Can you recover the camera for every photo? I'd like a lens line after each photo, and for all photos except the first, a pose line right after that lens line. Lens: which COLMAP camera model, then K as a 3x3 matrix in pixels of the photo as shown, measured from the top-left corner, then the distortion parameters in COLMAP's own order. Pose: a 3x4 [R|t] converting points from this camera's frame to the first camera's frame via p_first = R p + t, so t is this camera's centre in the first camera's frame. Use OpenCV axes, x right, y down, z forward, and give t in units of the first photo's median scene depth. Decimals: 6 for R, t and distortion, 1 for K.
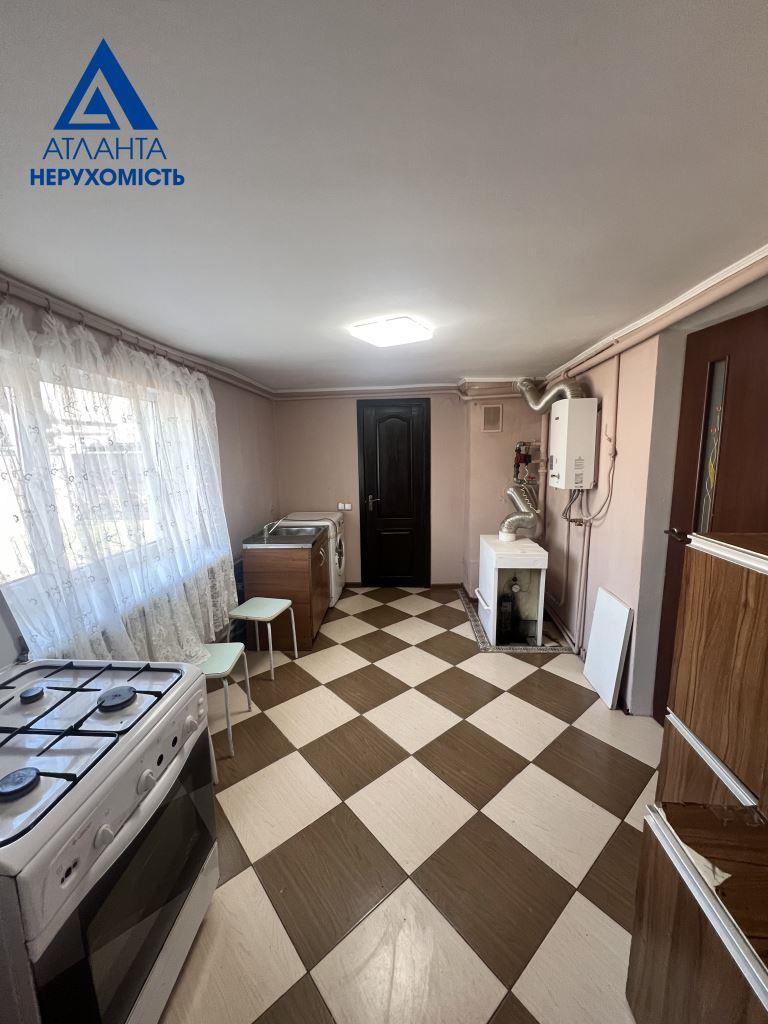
lens RADIAL K [[407.9, 0, 382.8], [0, 407.9, 511.2], [0, 0, 1]] dist [-0.002196, 0.000379]
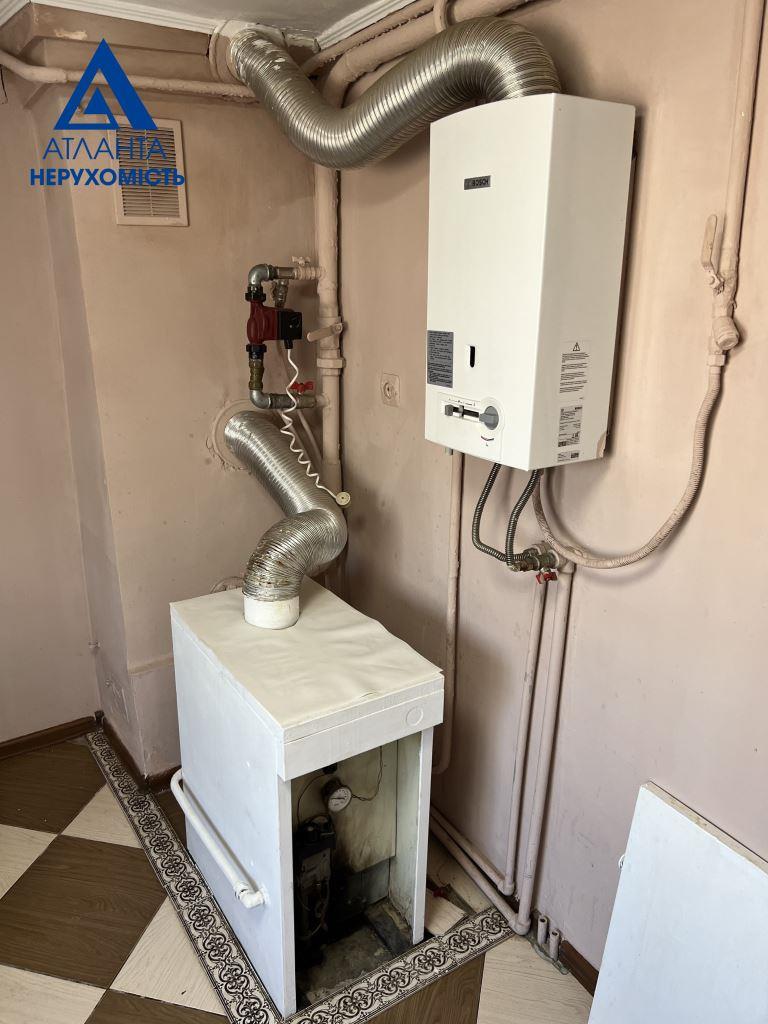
lens RADIAL K [[771.5, 0, 383.4], [0, 771.5, 509.9], [0, 0, 1]] dist [0.024779, -0.004865]
pose [[0.800750, -0.161705, 0.576759, 0.072235], [0.067707, 0.981135, 0.181078, -0.114510], [-0.595160, -0.105947, 0.796592, 0.600162]]
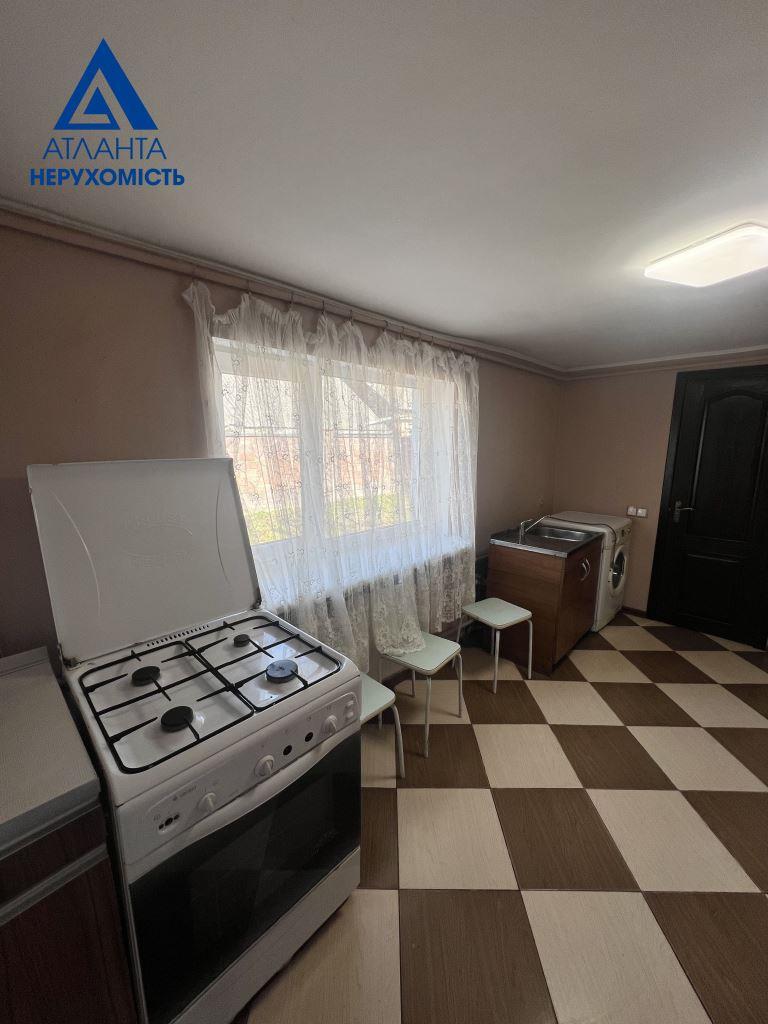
lens RADIAL K [[407.9, 0, 384.3], [0, 407.9, 513.1], [0, 0, 1]] dist [-0.002196, 0.000379]
pose [[0.755188, 0.137567, -0.640911, 0.064367], [-0.114262, 0.990388, 0.077945, -0.022319], [0.645473, 0.014369, 0.763648, 0.132290]]
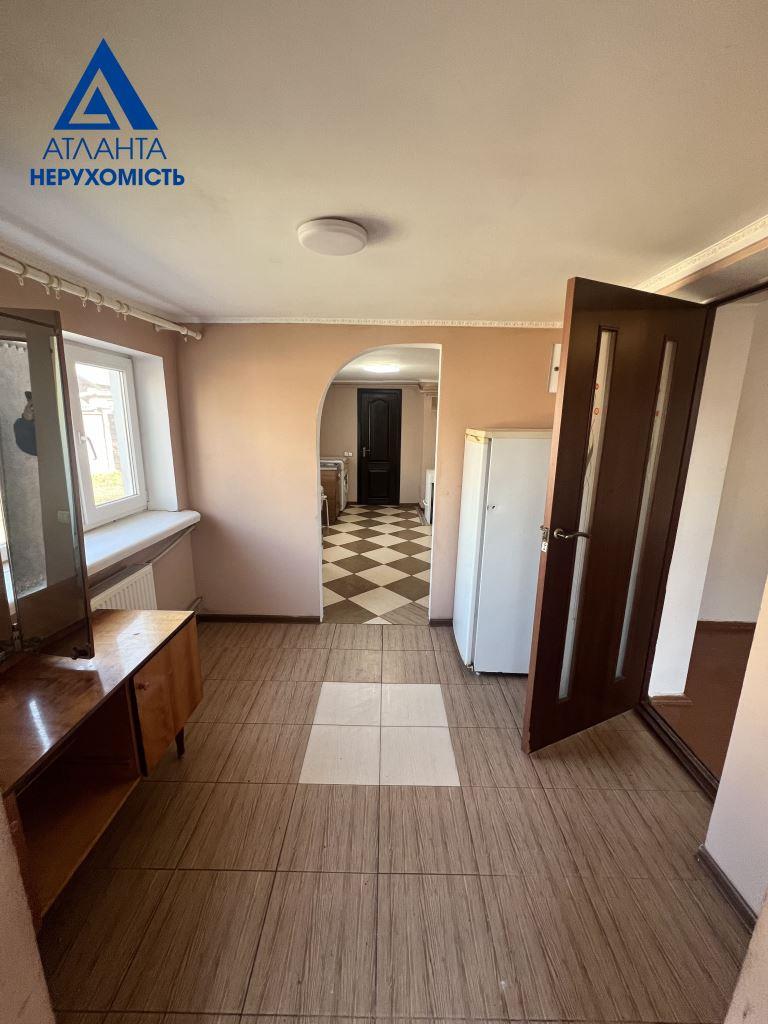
lens RADIAL K [[407.9, 0, 384.8], [0, 407.9, 516.0], [0, 0, 1]] dist [-0.002196, 0.000379]
pose [[0.998057, 0.021312, 0.058547, -0.056586], [-0.025975, 0.996450, 0.080083, 0.151181], [-0.056633, -0.081448, 0.995067, -0.983669]]
